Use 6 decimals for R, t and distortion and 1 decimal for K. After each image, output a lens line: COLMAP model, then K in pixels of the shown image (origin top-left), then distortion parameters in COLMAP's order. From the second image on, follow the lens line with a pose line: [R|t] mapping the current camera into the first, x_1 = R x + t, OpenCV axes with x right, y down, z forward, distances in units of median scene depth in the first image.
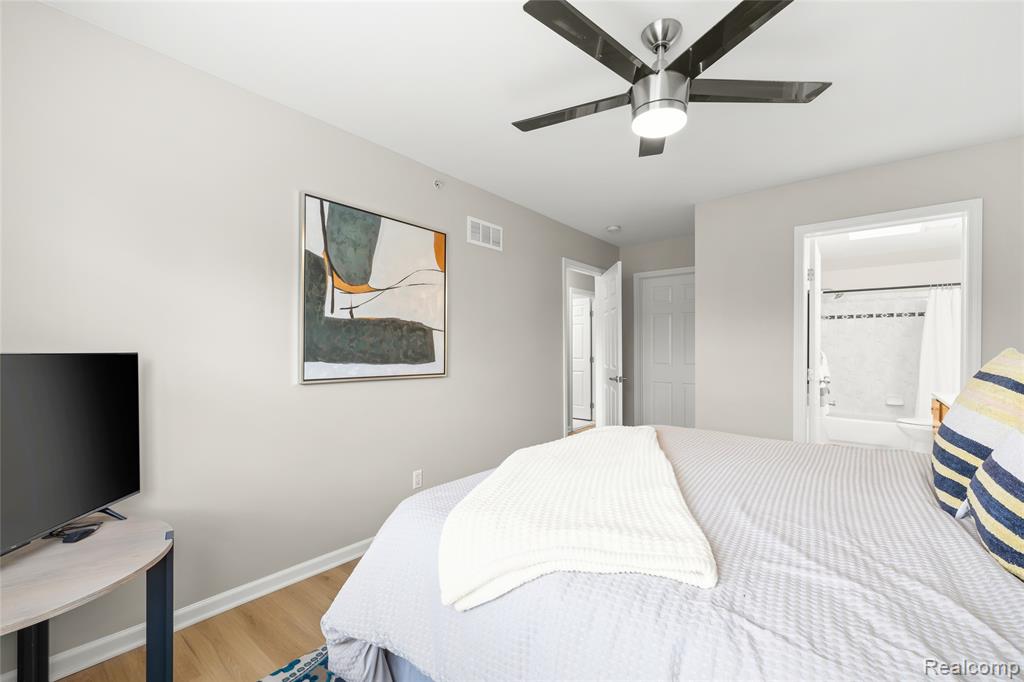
lens RADIAL K [[432.8, 0, 507.5], [0, 432.8, 342.7], [0, 0, 1]] dist [0.004590, 0.000654]
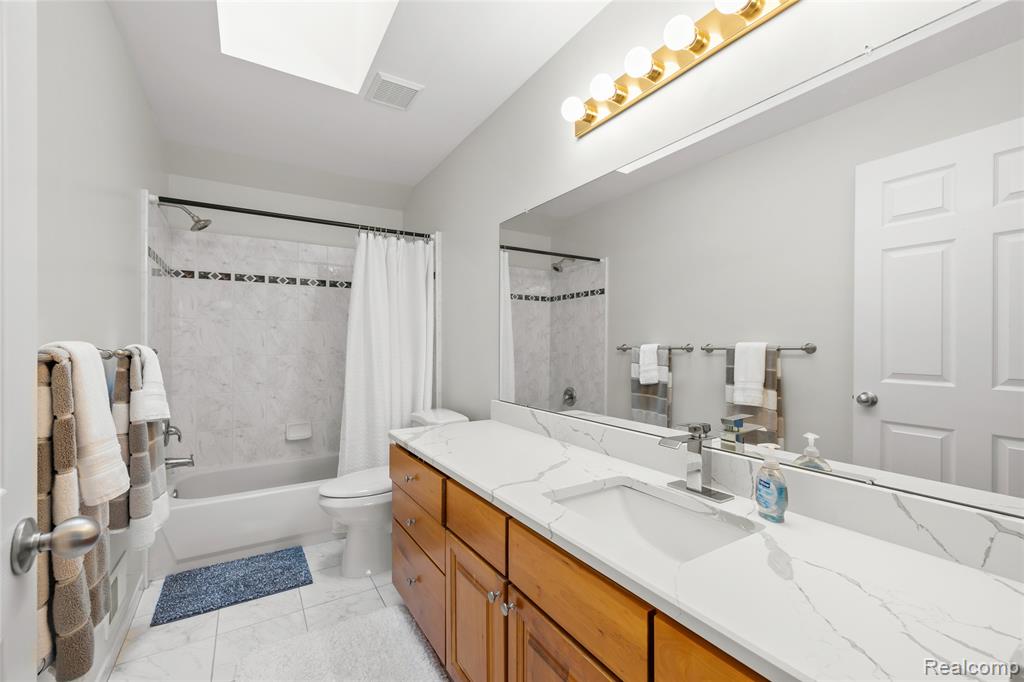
lens RADIAL K [[432.8, 0, 508.5], [0, 432.8, 343.9], [0, 0, 1]] dist [0.004590, 0.000654]
pose [[0.330568, -0.004027, 0.943774, 0.439628], [0.002209, 0.999991, 0.003493, 0.017110], [-0.943780, 0.000931, 0.330574, 0.543623]]
